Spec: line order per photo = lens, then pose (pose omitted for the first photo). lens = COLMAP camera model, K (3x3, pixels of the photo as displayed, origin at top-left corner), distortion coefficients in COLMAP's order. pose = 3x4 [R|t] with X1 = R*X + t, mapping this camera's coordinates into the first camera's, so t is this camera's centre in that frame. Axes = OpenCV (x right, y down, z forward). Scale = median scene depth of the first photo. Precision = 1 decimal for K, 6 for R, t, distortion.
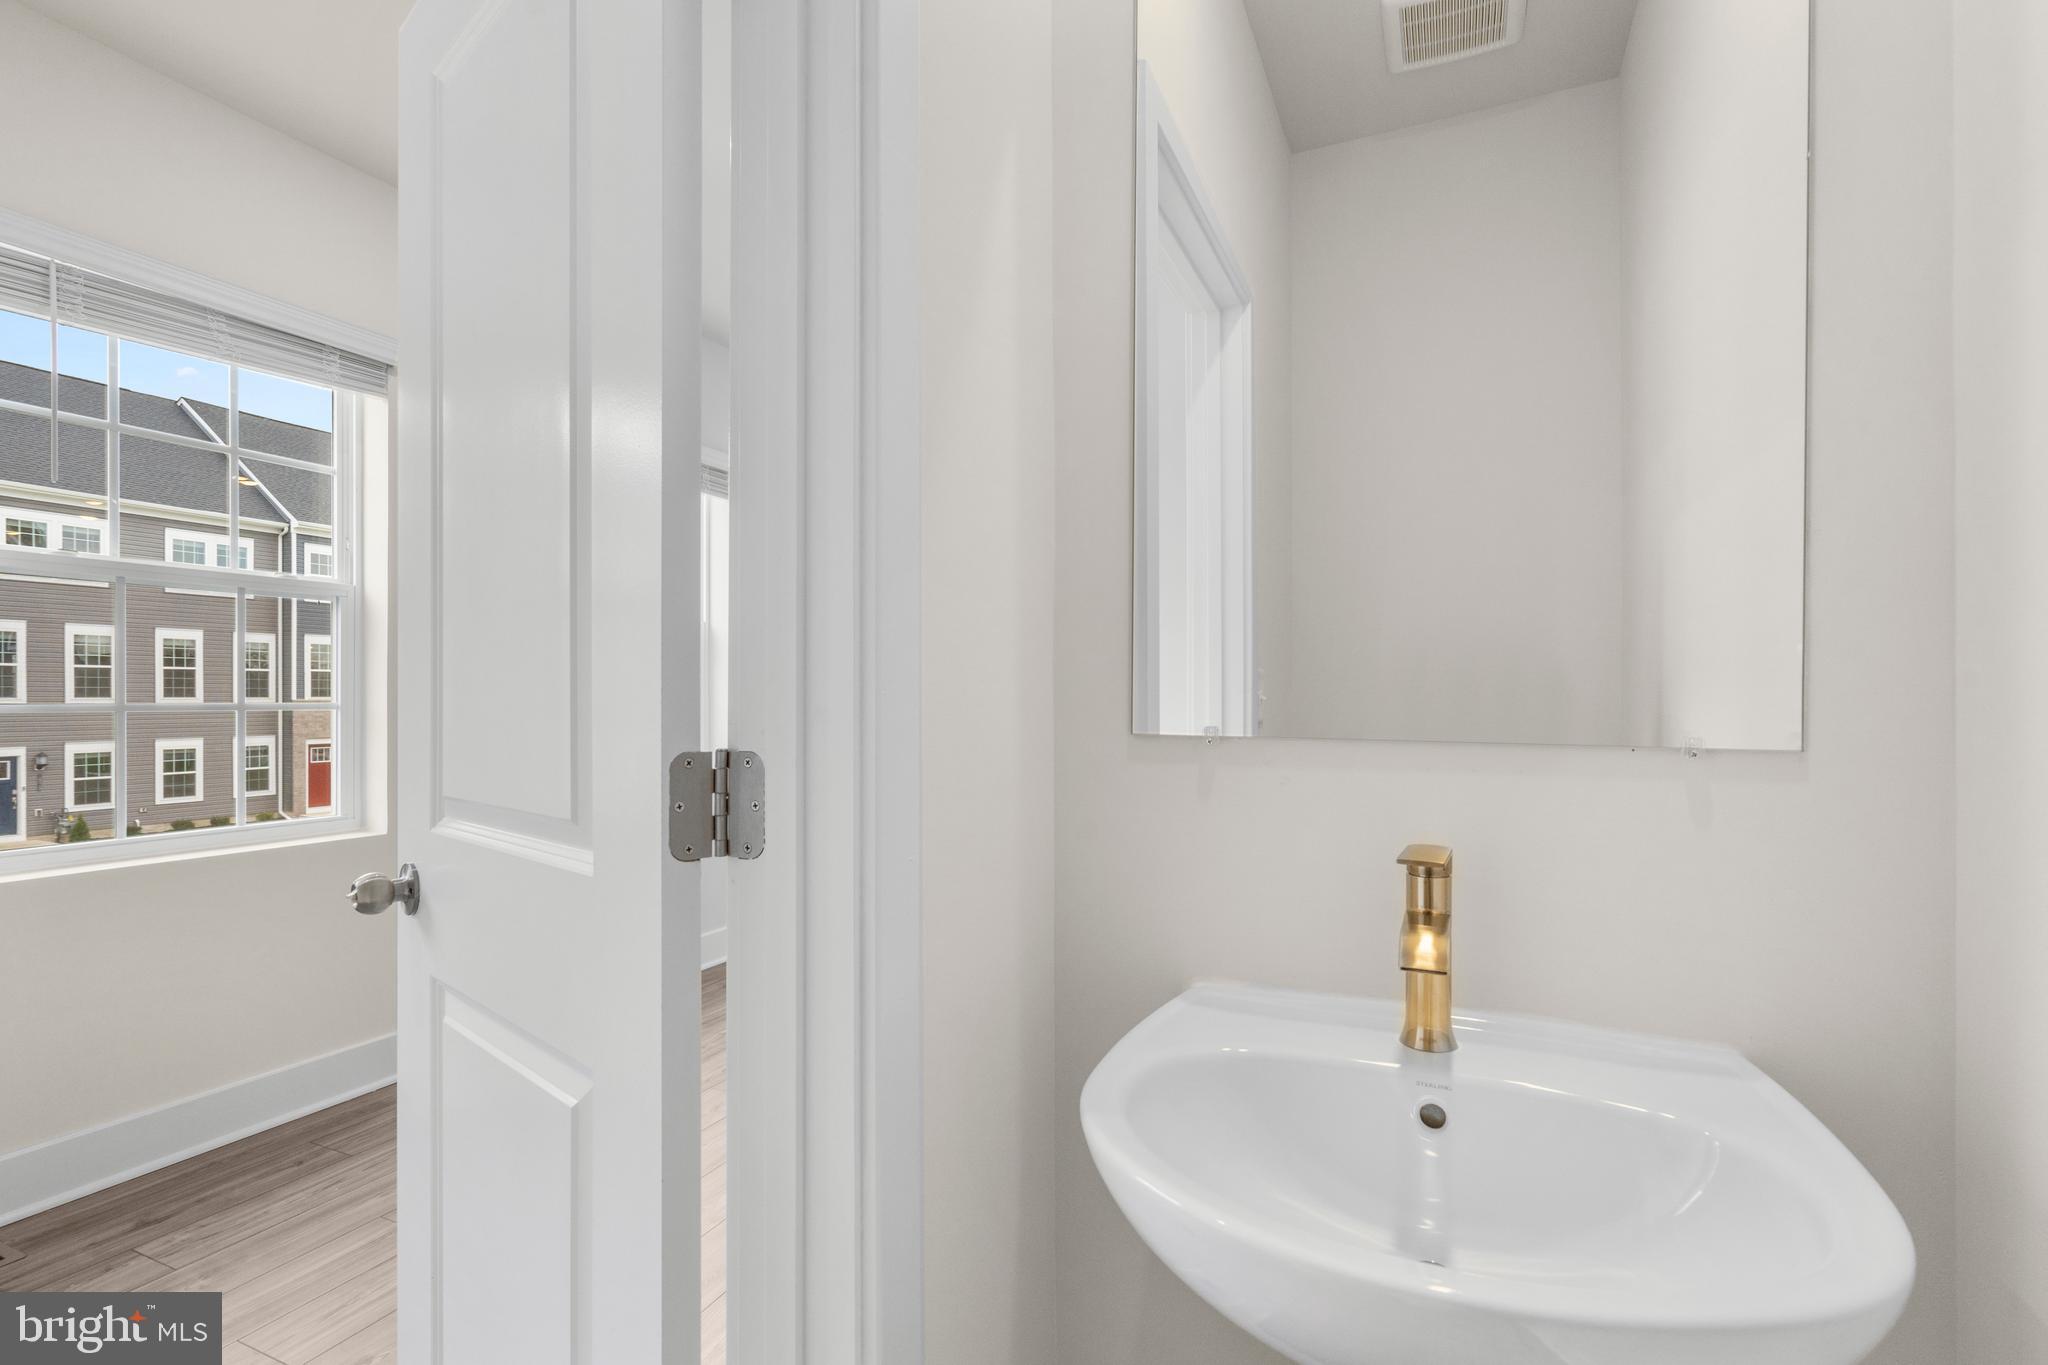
lens RADIAL K [[923.0, 0, 1030.2], [0, 923.0, 687.0], [0, 0, 1]] dist [-0.008945, 0.002474]
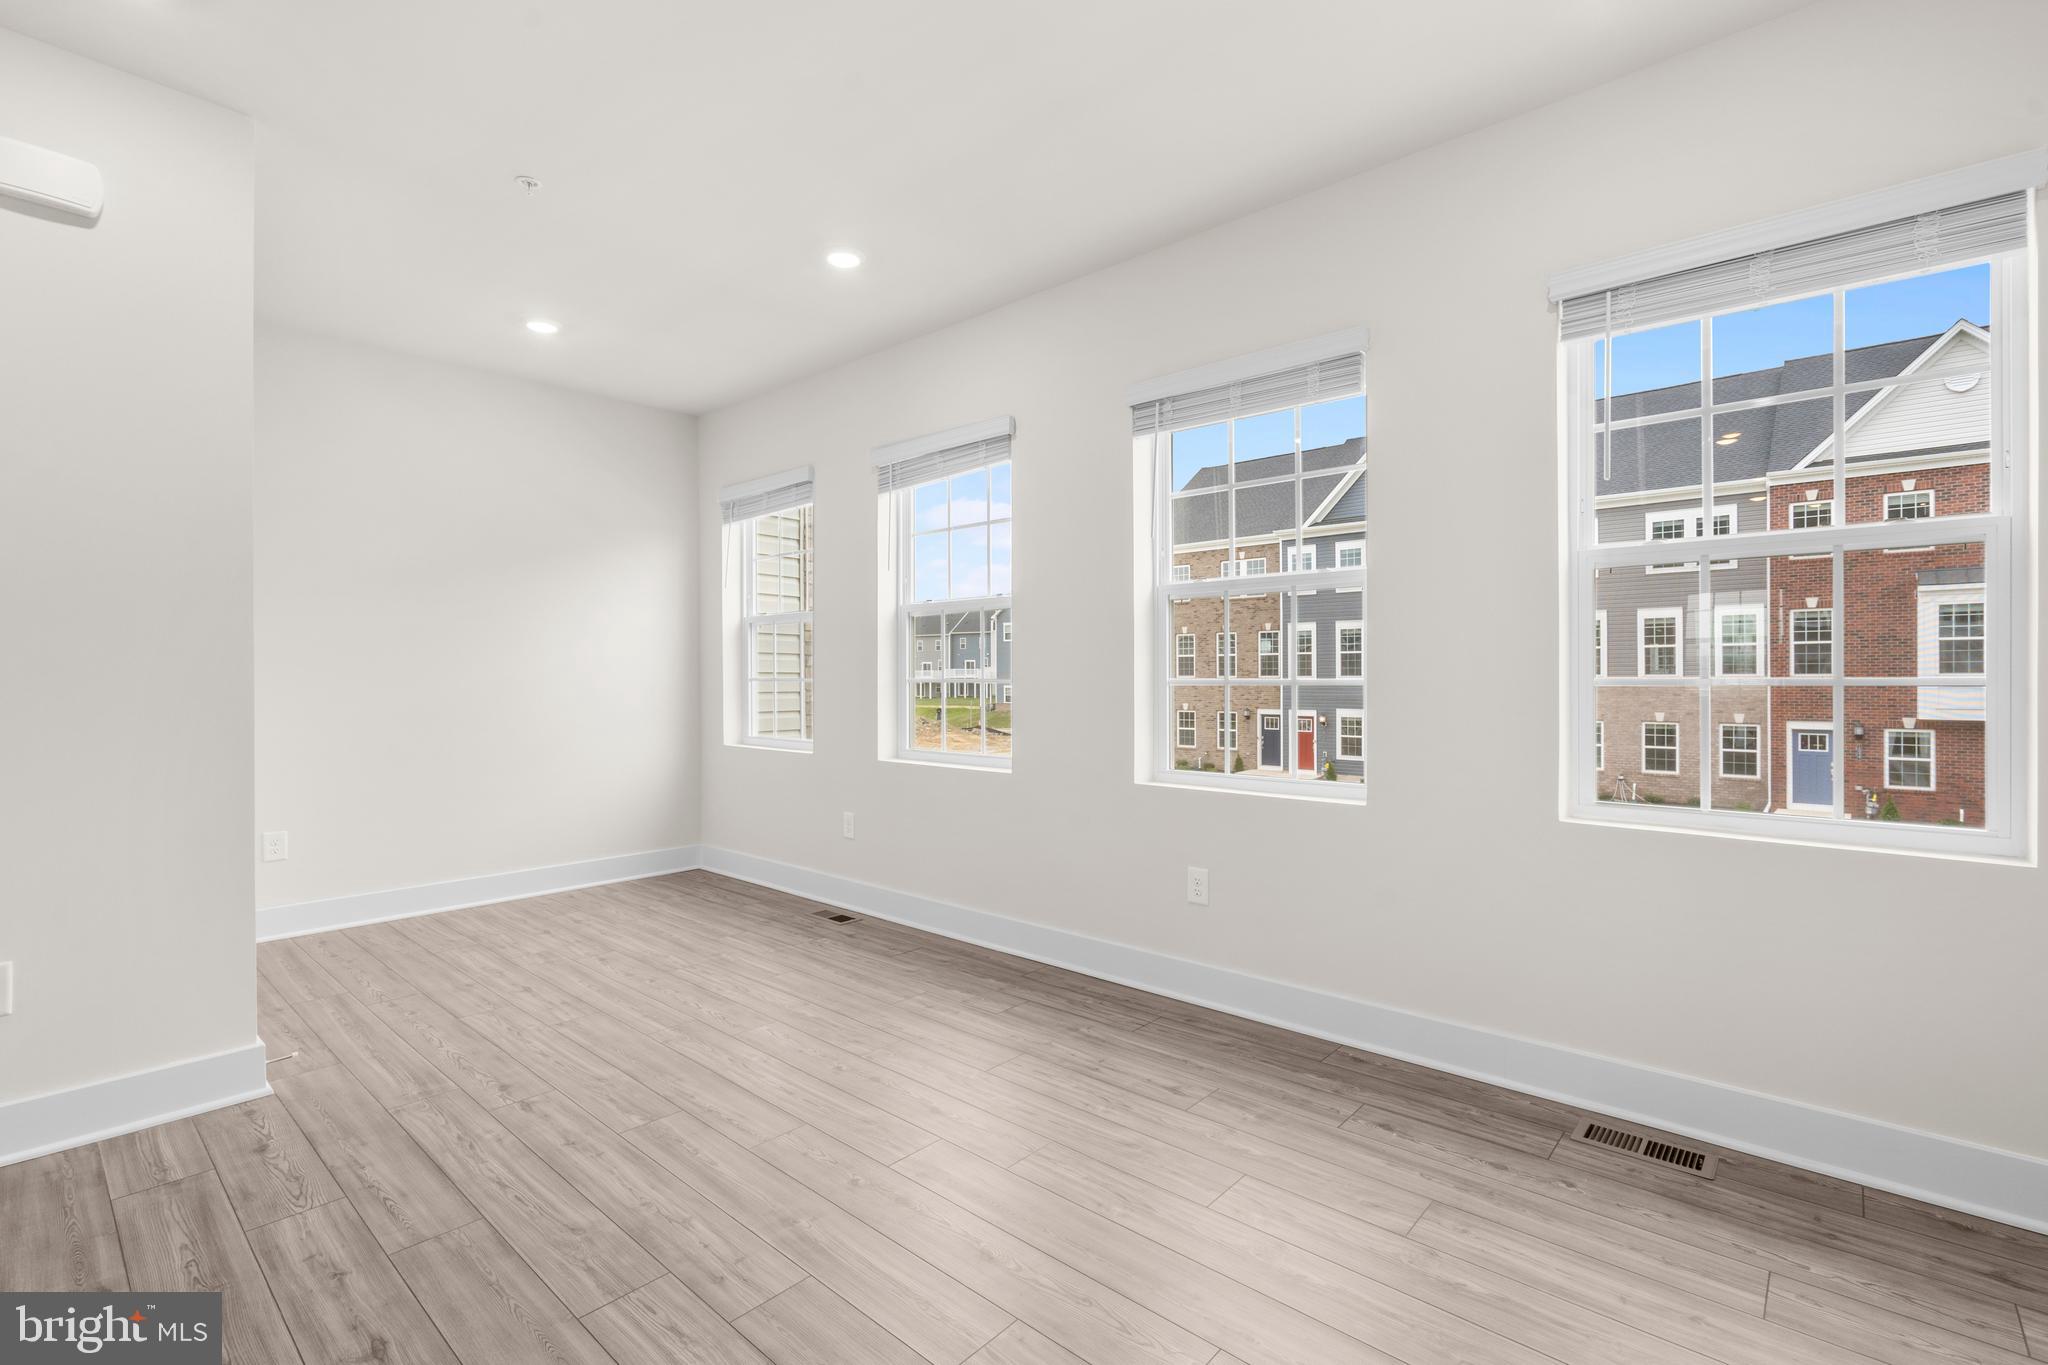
lens RADIAL K [[923.0, 0, 1008.8], [0, 923.0, 668.2], [0, 0, 1]] dist [-0.008945, 0.002474]
pose [[-0.321527, -0.011065, -0.946836, 0.431031], [0.013809, 0.999771, -0.016373, 0.016784], [0.946800, -0.018339, -0.321301, 1.003411]]
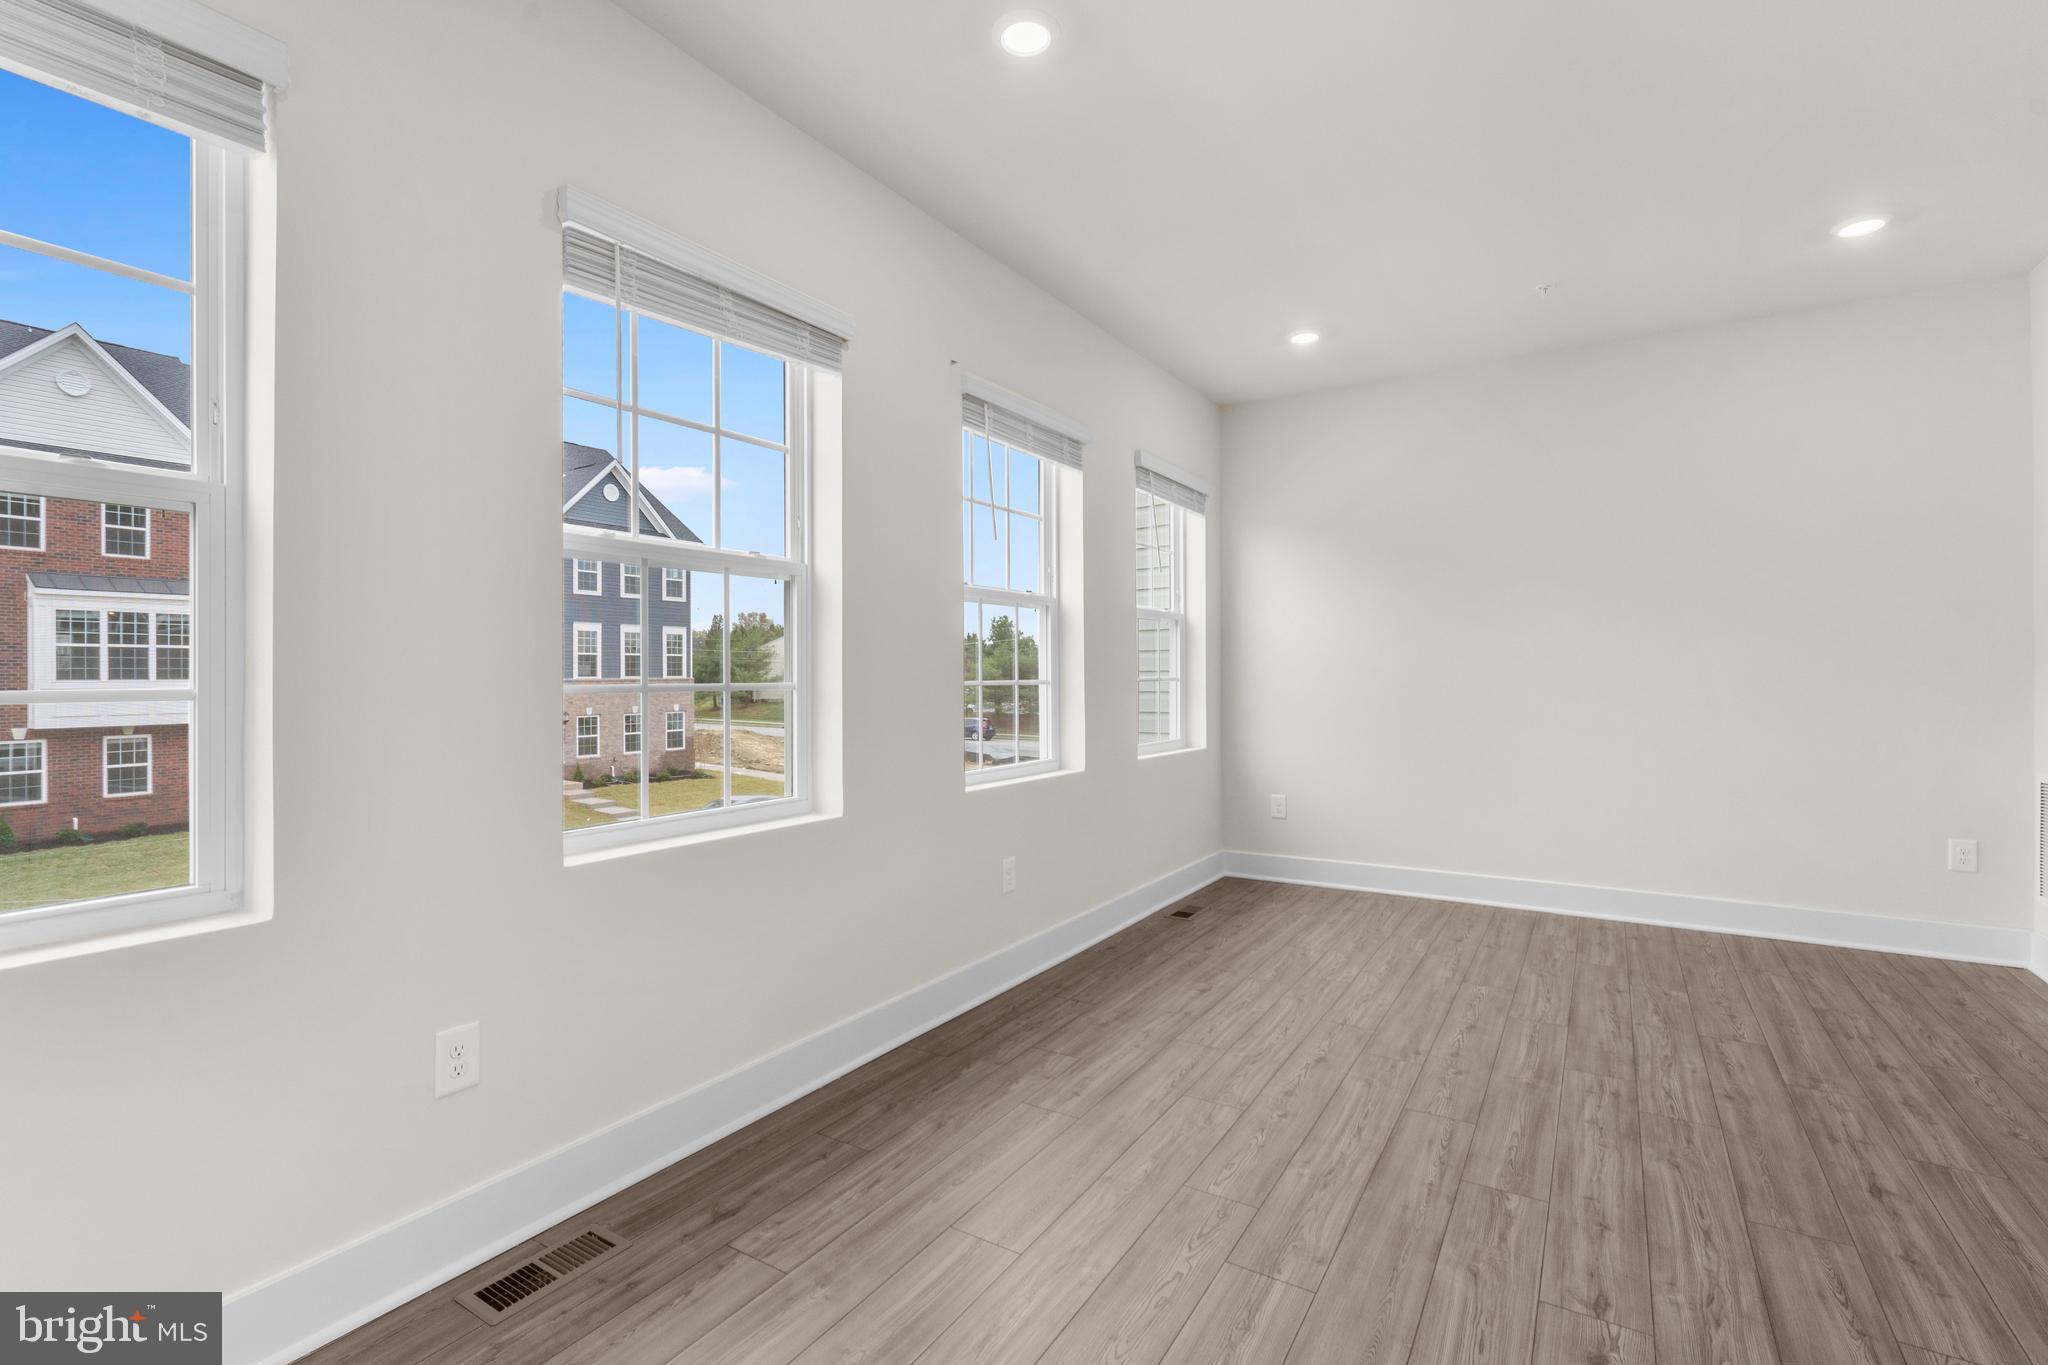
lens RADIAL K [[923.0, 0, 1030.7], [0, 923.0, 661.7], [0, 0, 1]] dist [-0.008945, 0.002474]
pose [[0.988202, -0.011419, -0.152732, -0.241802], [0.011268, 0.999935, -0.001859, -0.000923], [0.152743, 0.000117, 0.988266, 0.038750]]
